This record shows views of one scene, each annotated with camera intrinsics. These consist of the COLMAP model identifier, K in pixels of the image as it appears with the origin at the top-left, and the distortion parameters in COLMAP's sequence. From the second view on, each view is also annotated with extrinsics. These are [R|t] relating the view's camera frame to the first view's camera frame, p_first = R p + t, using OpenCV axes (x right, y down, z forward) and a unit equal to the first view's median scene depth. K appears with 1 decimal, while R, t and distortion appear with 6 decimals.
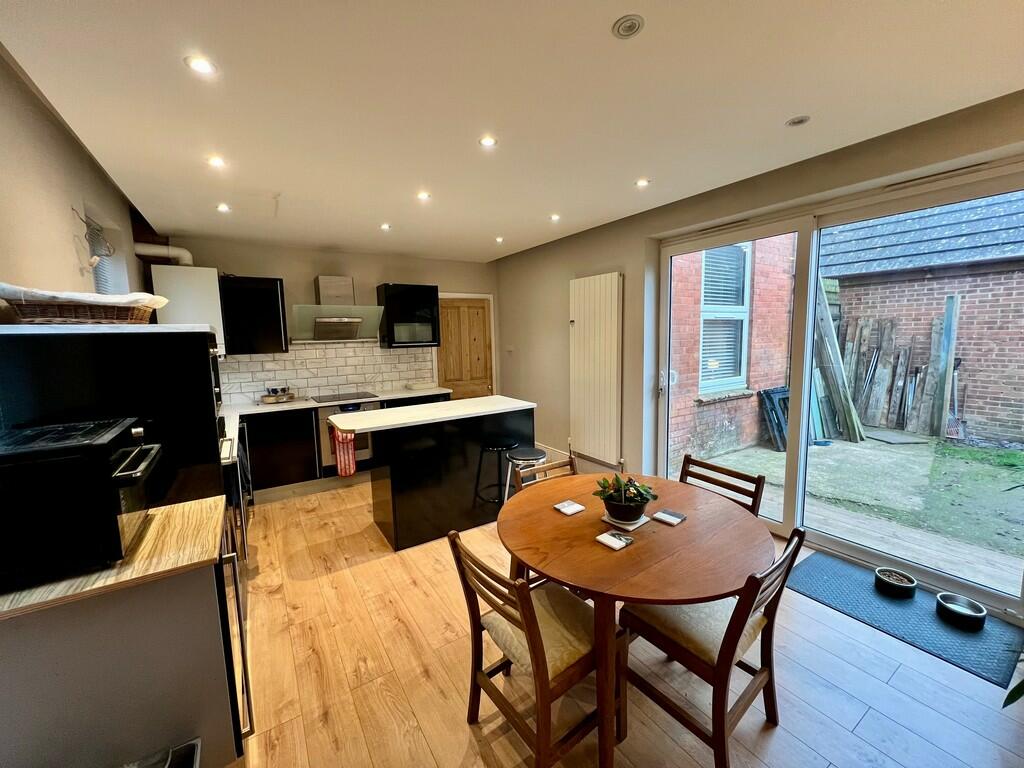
lens RADIAL K [[410.4, 0, 510.3], [0, 410.4, 387.7], [0, 0, 1]] dist [-0.003855, -0.000341]
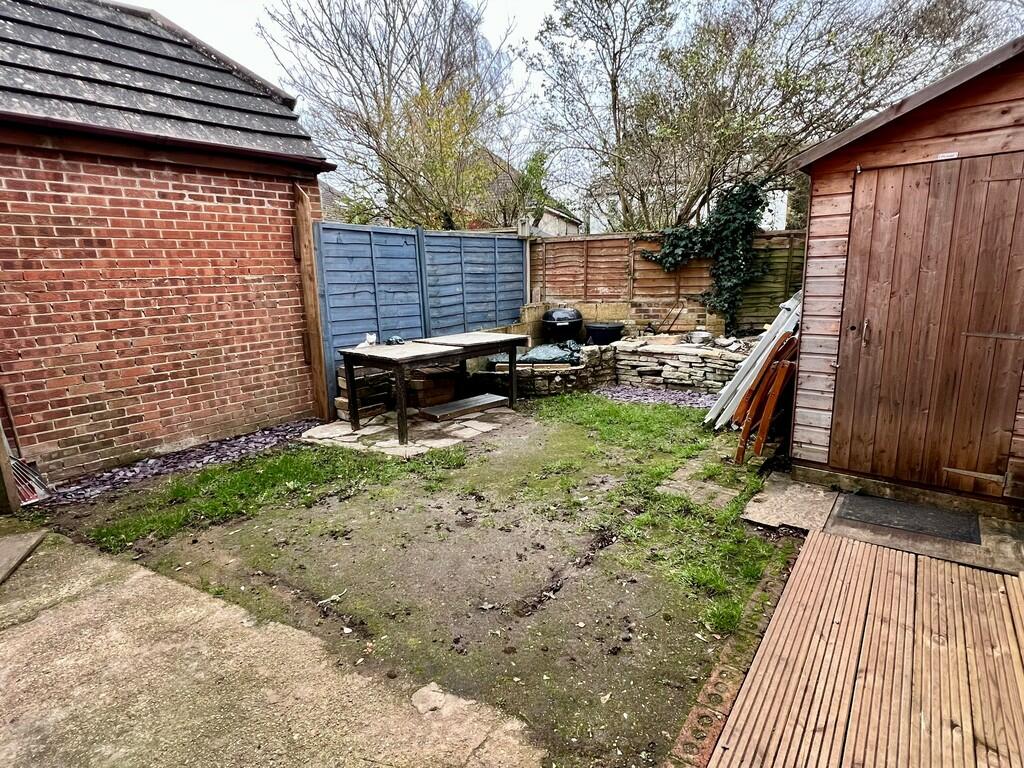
lens RADIAL K [[530.1, 0, 511.9], [0, 530.1, 379.8], [0, 0, 1]] dist [0.001116, -0.000013]
pose [[-0.333665, -0.158762, 0.929227, 0.380020], [0.156283, 0.962760, 0.220609, -0.061686], [-0.929647, 0.218832, -0.296427, 0.665829]]
